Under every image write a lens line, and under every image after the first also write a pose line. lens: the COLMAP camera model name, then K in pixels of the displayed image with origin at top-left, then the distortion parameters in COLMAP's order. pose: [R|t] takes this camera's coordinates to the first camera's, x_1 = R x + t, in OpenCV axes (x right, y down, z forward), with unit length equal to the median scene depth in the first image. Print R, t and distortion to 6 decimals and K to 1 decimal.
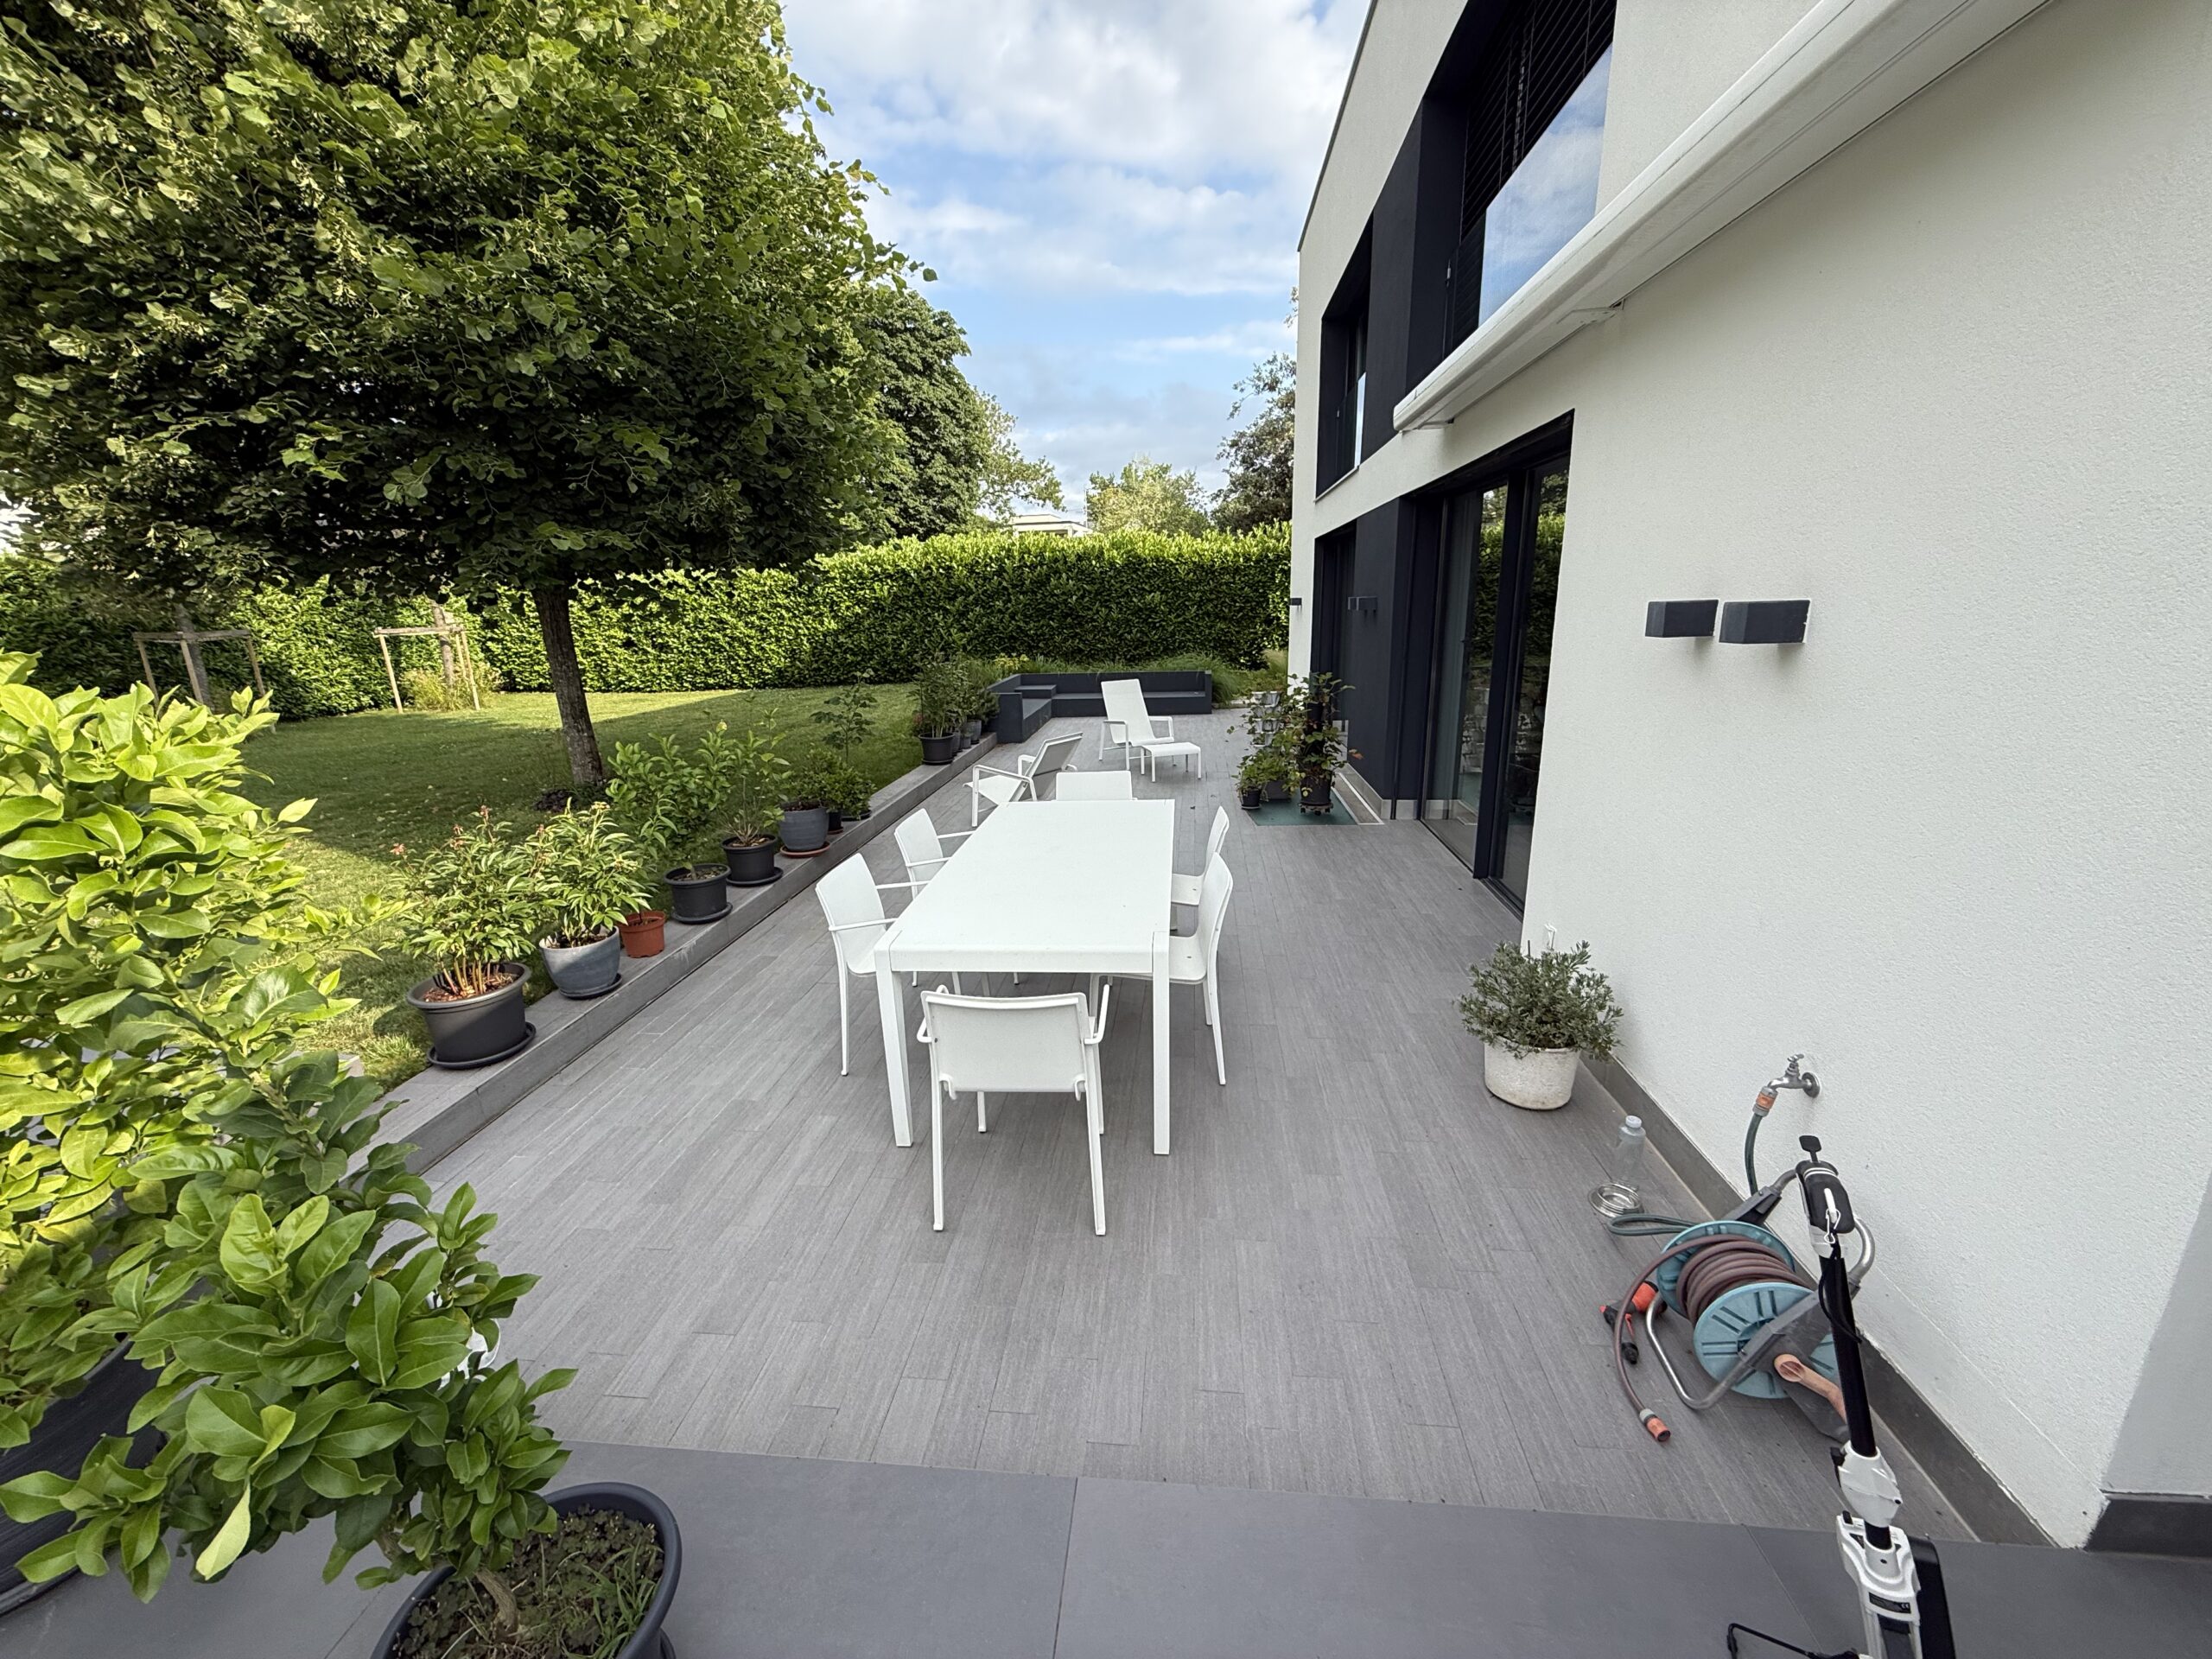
lens RADIAL K [[880.6, 0, 1095.2], [0, 880.6, 839.9], [0, 0, 1]] dist [0.006445, -0.000411]
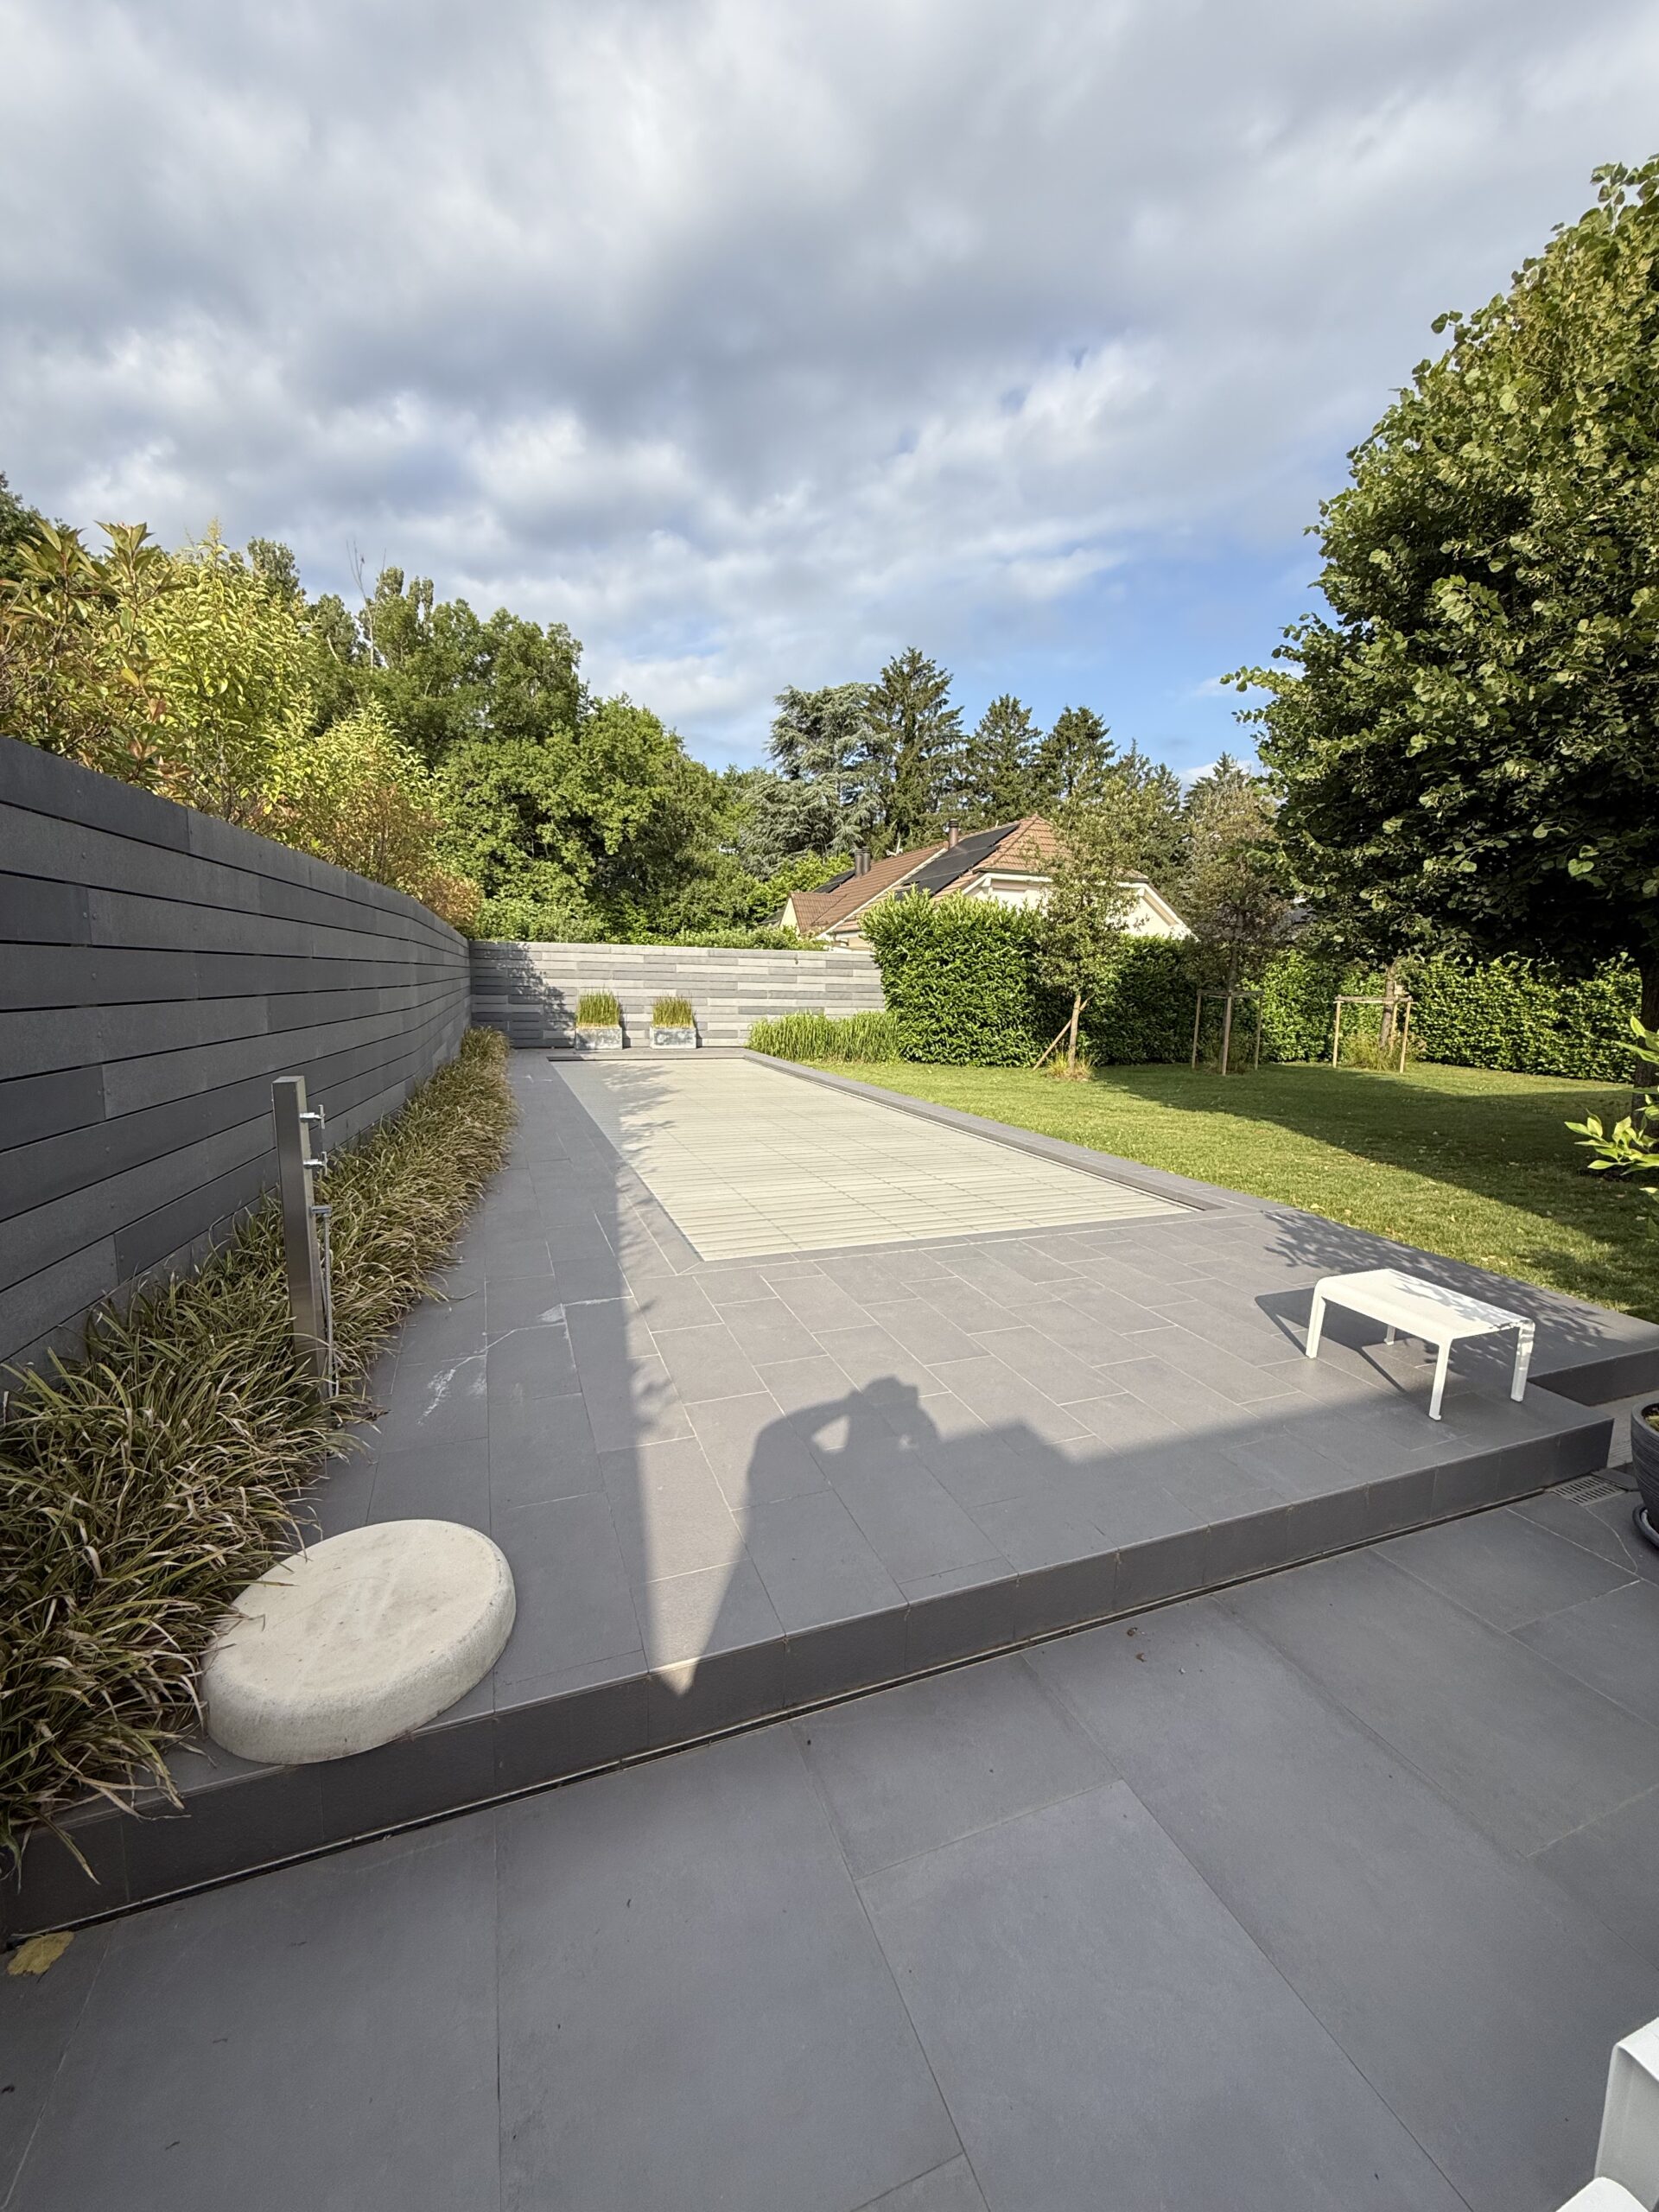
lens RADIAL K [[880.6, 0, 834.9], [0, 880.6, 1092.1], [0, 0, 1]] dist [0.006445, -0.000411]
pose [[0.466684, 0.151144, -0.871413, -0.066335], [-0.267968, 0.963140, 0.023544, 0.034199], [0.842852, 0.222524, 0.489984, -0.106860]]
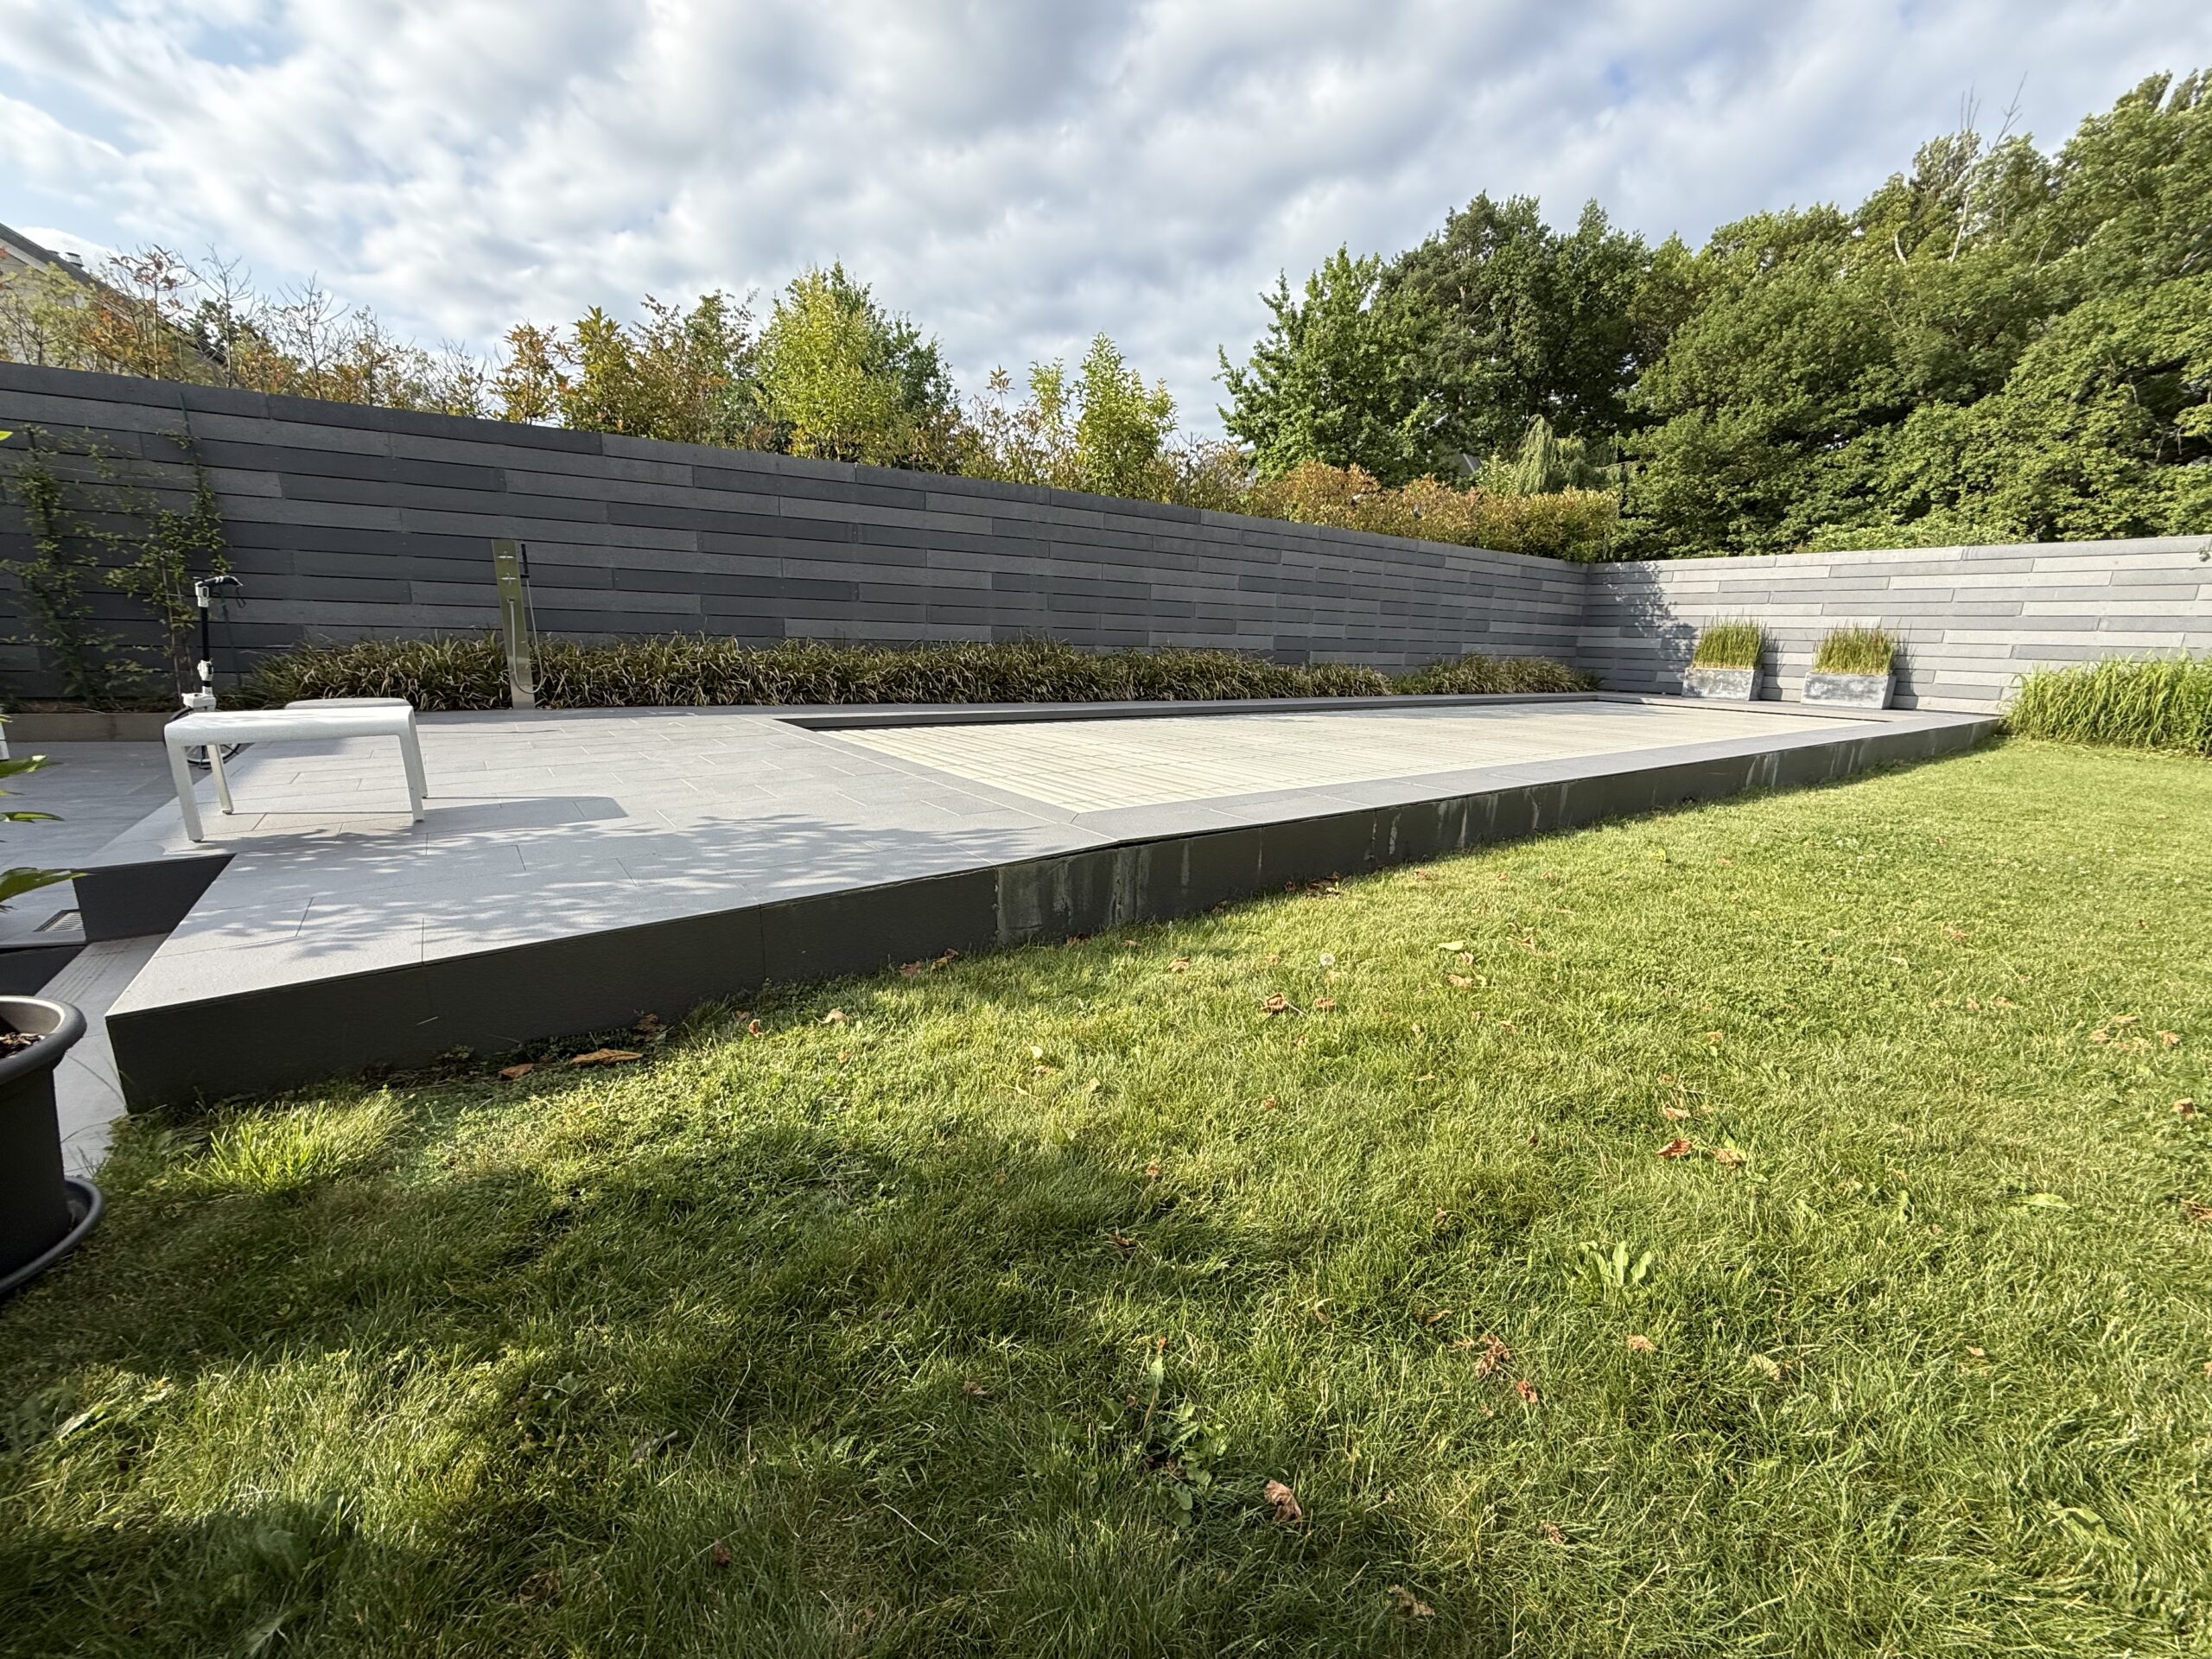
lens RADIAL K [[880.6, 0, 1106.3], [0, 880.6, 827.1], [0, 0, 1]] dist [0.006445, -0.000411]
pose [[-0.734878, 0.147093, -0.662056, -0.154571], [-0.191766, 0.891292, 0.410883, -0.022258], [0.650523, 0.428908, -0.626784, 0.277979]]
